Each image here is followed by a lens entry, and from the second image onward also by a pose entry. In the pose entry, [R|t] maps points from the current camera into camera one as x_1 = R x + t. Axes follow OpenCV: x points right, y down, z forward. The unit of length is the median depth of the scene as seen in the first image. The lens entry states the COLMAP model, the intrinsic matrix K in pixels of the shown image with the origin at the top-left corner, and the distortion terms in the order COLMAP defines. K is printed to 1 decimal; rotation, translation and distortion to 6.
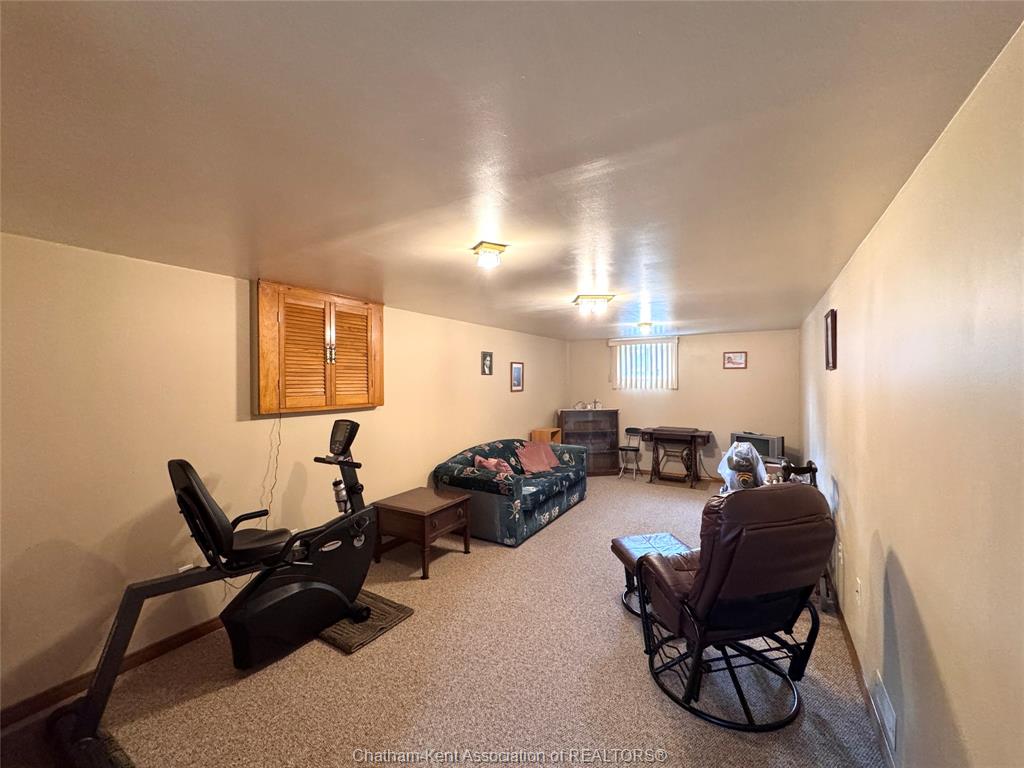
lens RADIAL K [[407.5, 0, 507.7], [0, 407.5, 382.2], [0, 0, 1]] dist [-0.009182, 0.001427]
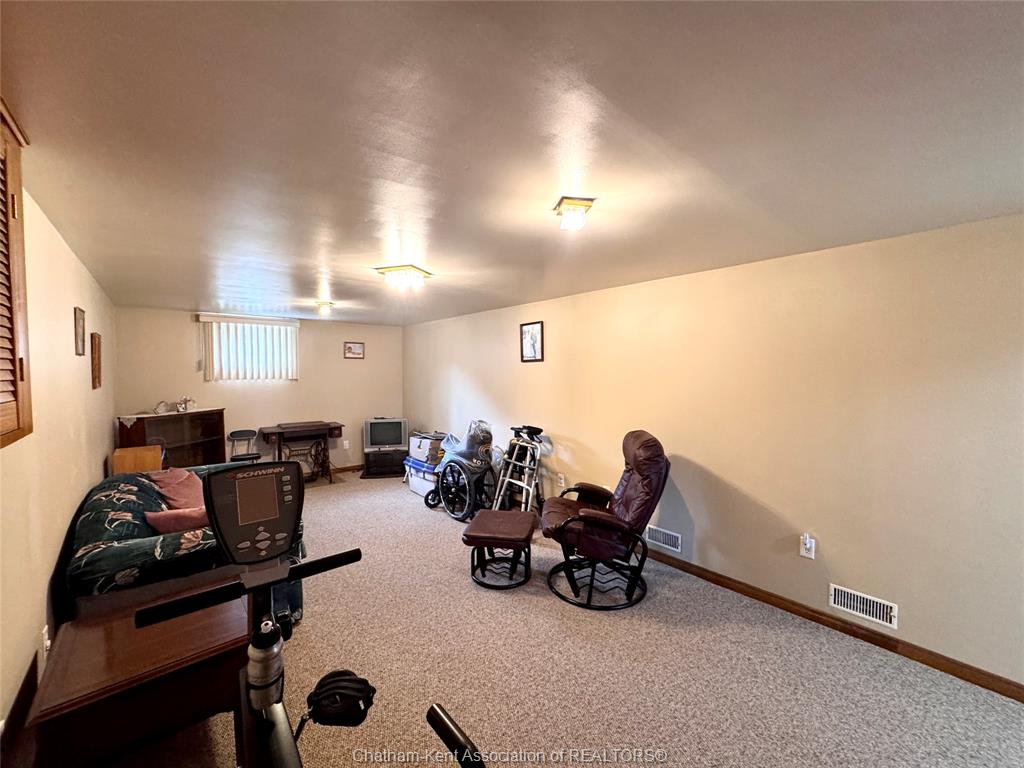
lens RADIAL K [[407.5, 0, 510.1], [0, 407.5, 383.8], [0, 0, 1]] dist [-0.009182, 0.001427]
pose [[0.282164, -0.031979, 0.958833, -0.302859], [0.002756, 0.999467, 0.032524, -0.001565], [-0.959362, -0.006534, 0.282102, 0.302957]]
